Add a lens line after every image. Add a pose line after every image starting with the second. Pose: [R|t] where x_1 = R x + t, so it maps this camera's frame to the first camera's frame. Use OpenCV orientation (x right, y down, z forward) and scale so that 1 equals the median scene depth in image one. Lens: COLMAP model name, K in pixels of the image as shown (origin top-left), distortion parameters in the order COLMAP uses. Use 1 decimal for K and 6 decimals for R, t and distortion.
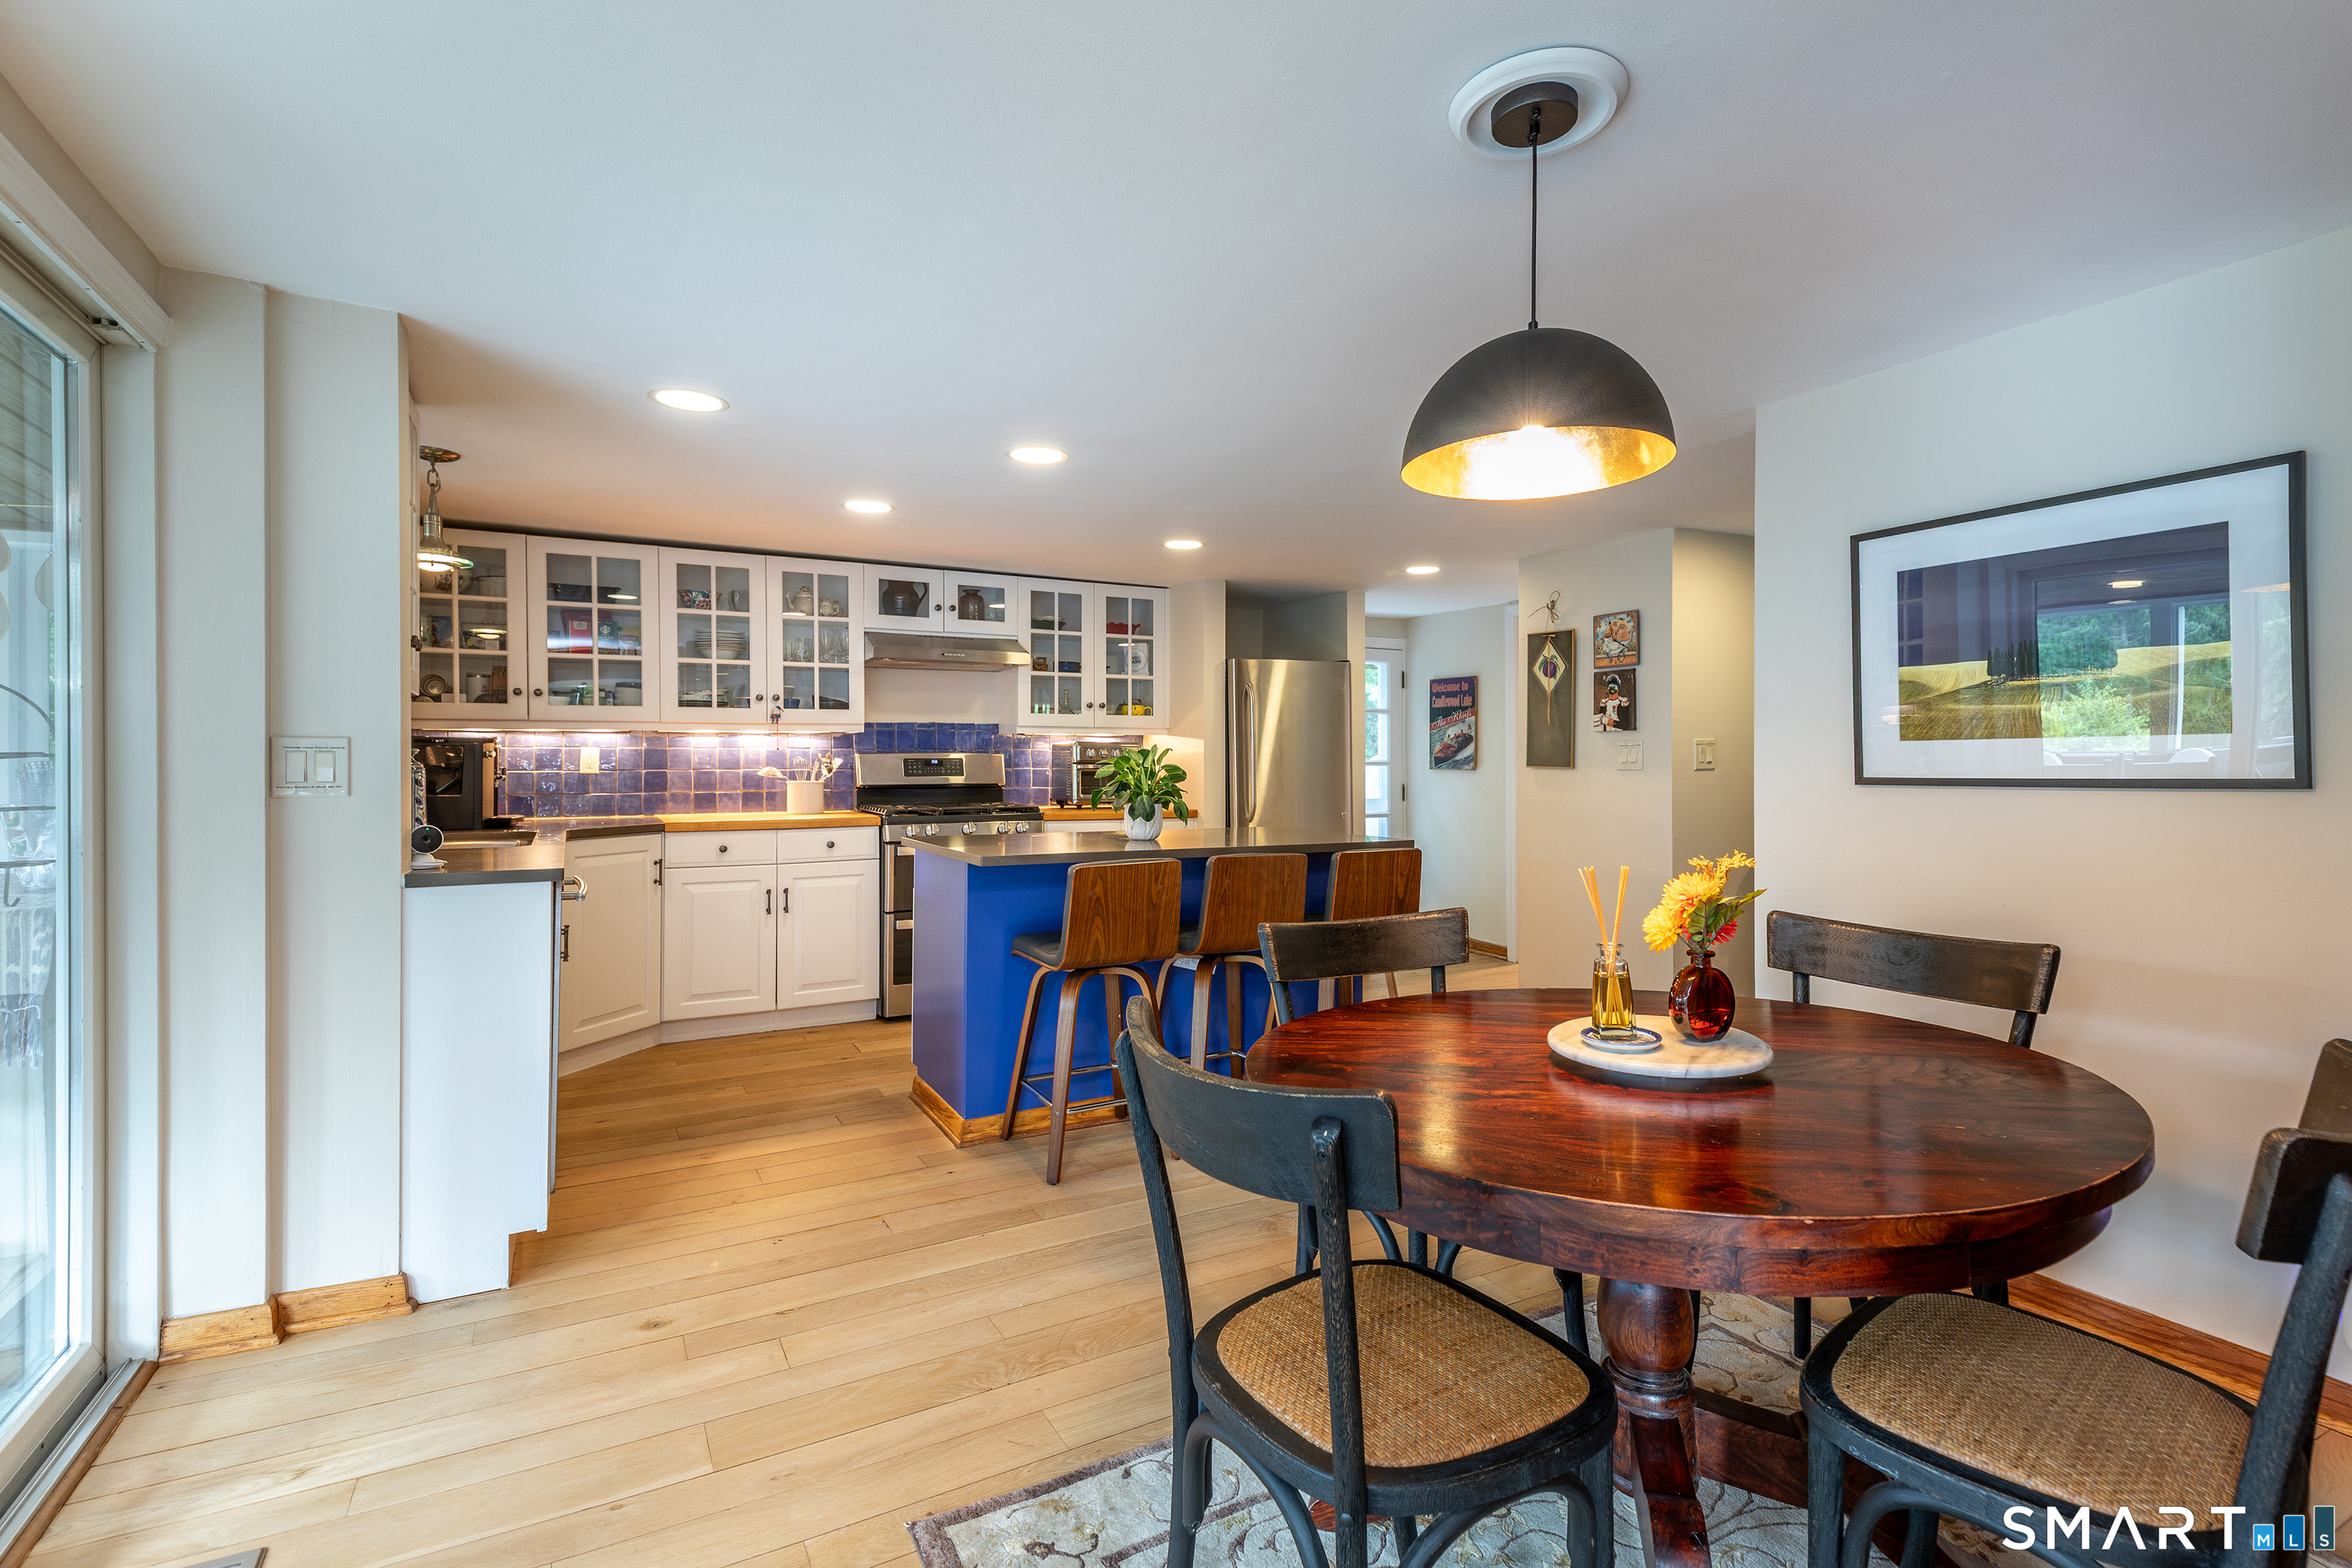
lens RADIAL K [[1072.8, 0, 1179.3], [0, 1072.8, 766.0], [0, 0, 1]] dist [0.001670, 0.000196]
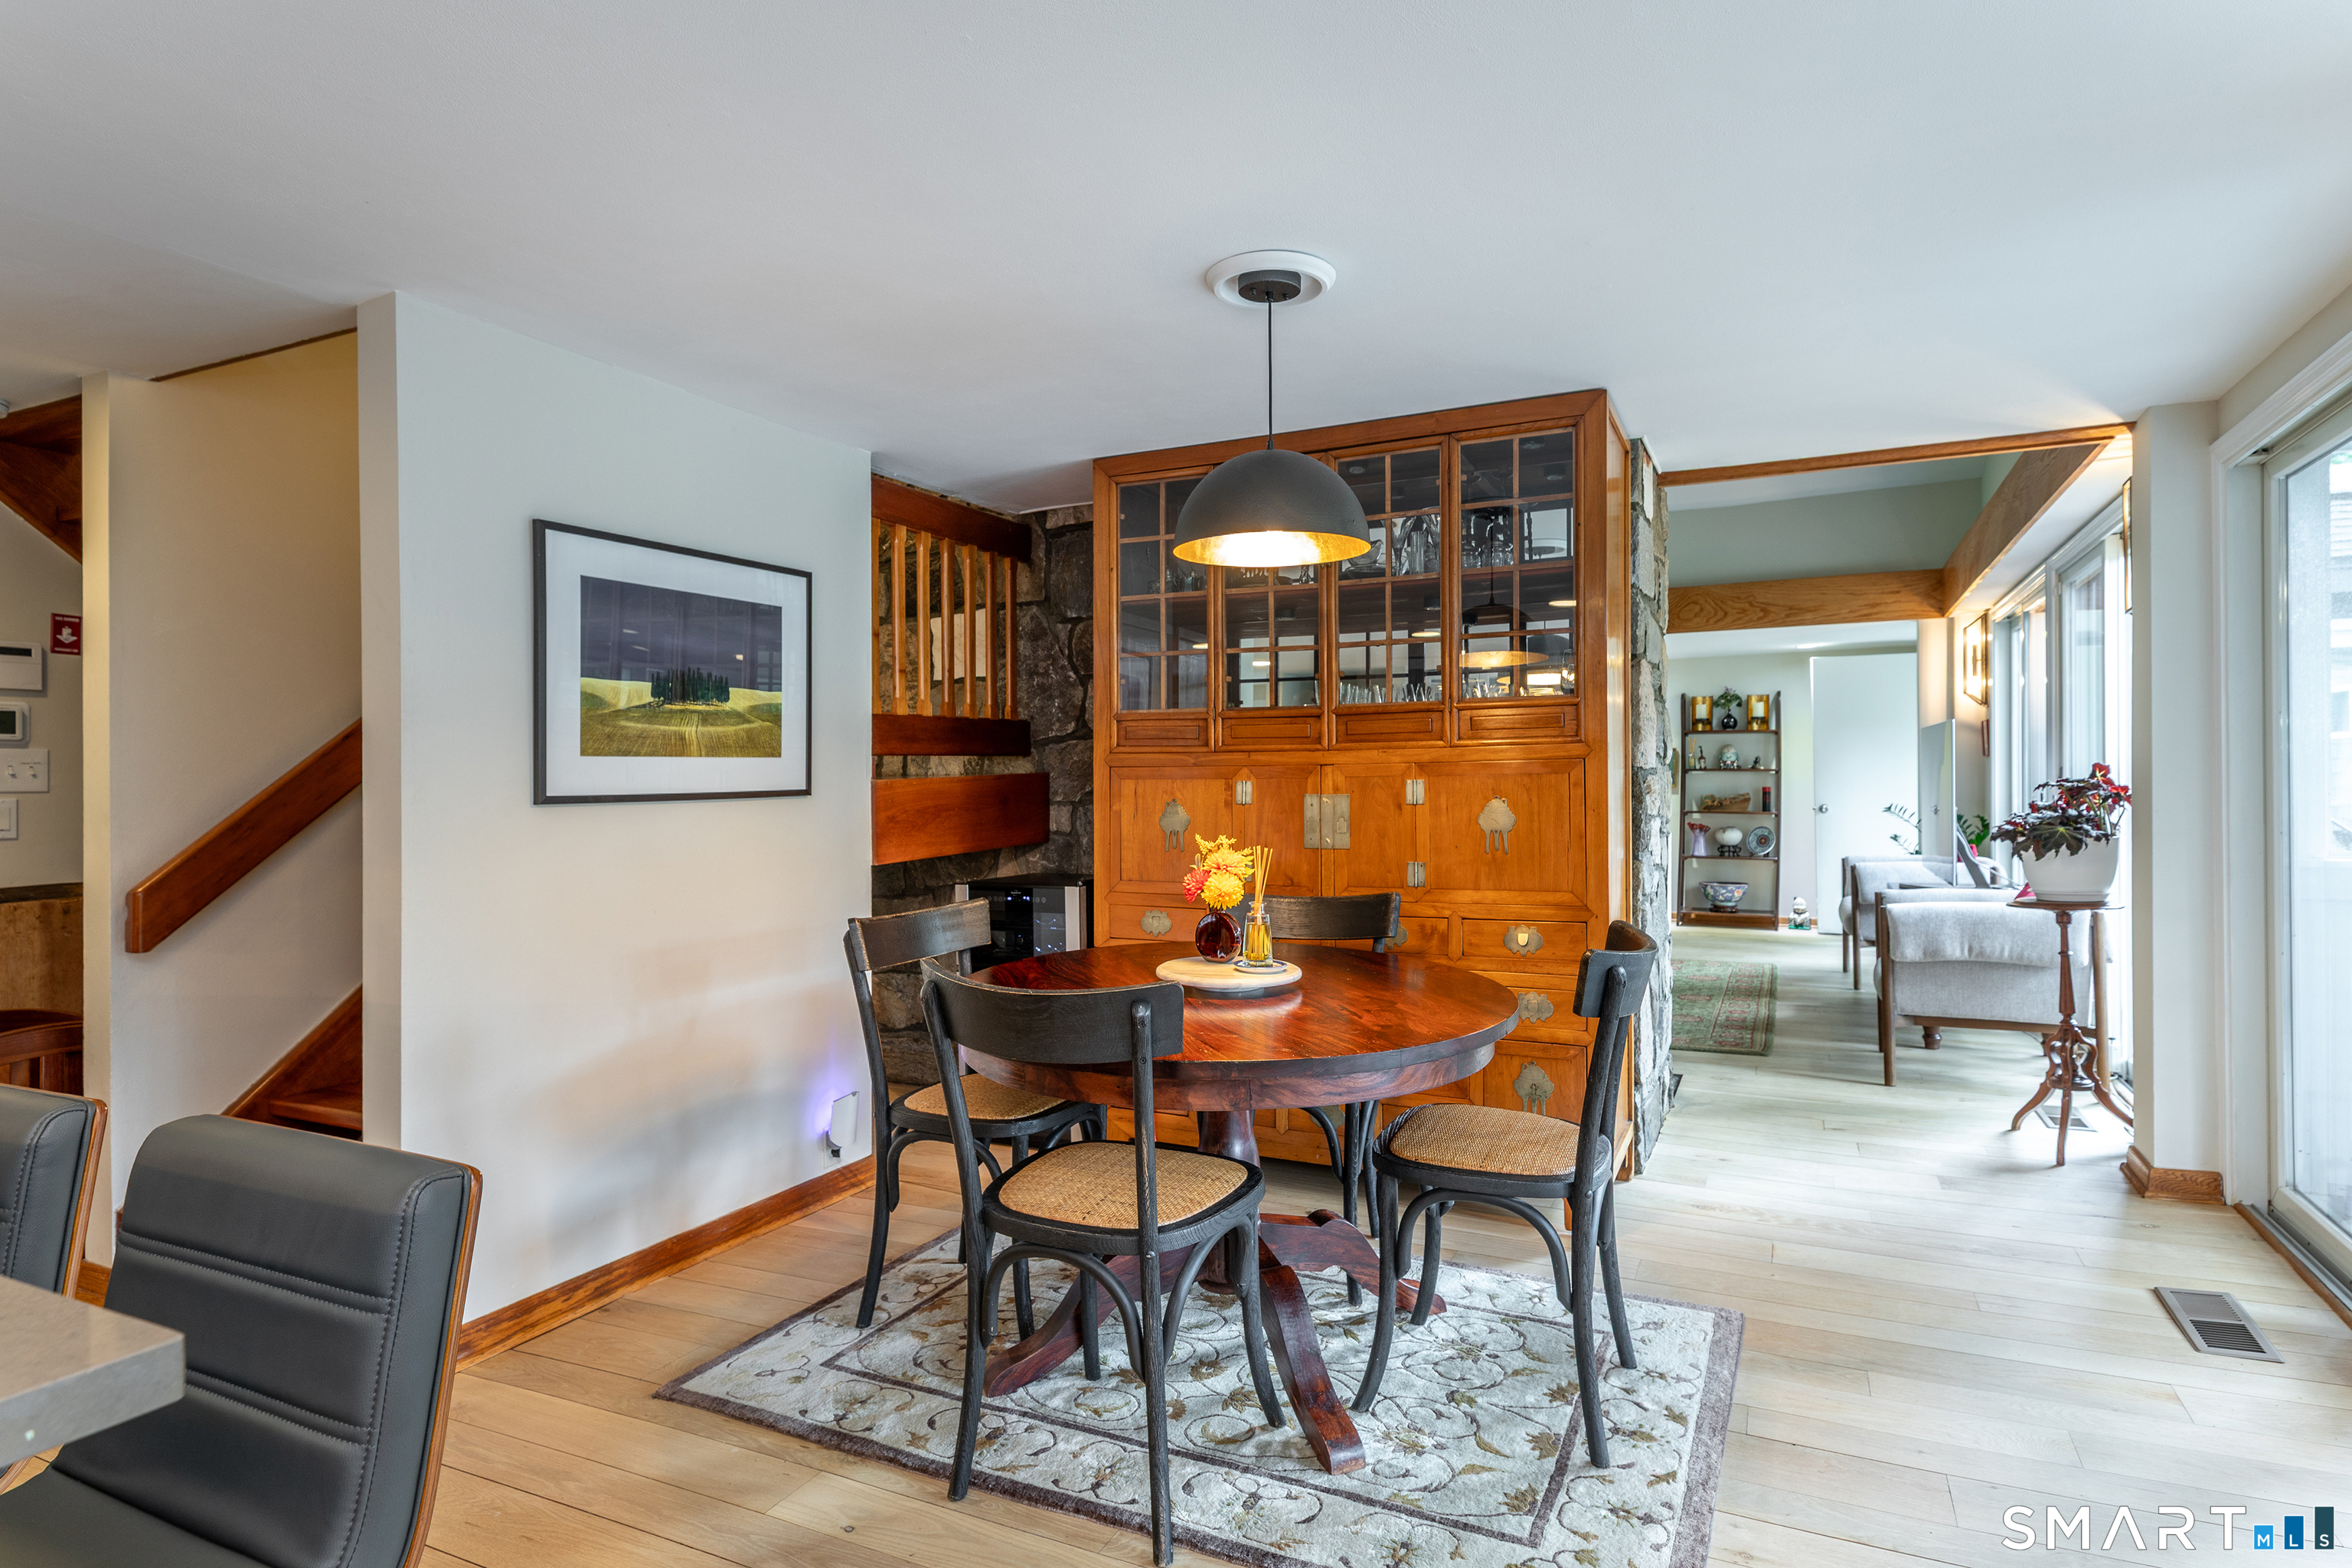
lens RADIAL K [[1286.4, 0, 1175.9], [0, 1286.4, 776.8], [0, 0, 1]] dist [0.001344, 0.000063]
pose [[-0.579366, 0.005754, 0.815047, -0.541759], [0.008348, 0.999965, -0.001126, 0.000279], [-0.815025, 0.006152, -0.579394, 1.224536]]
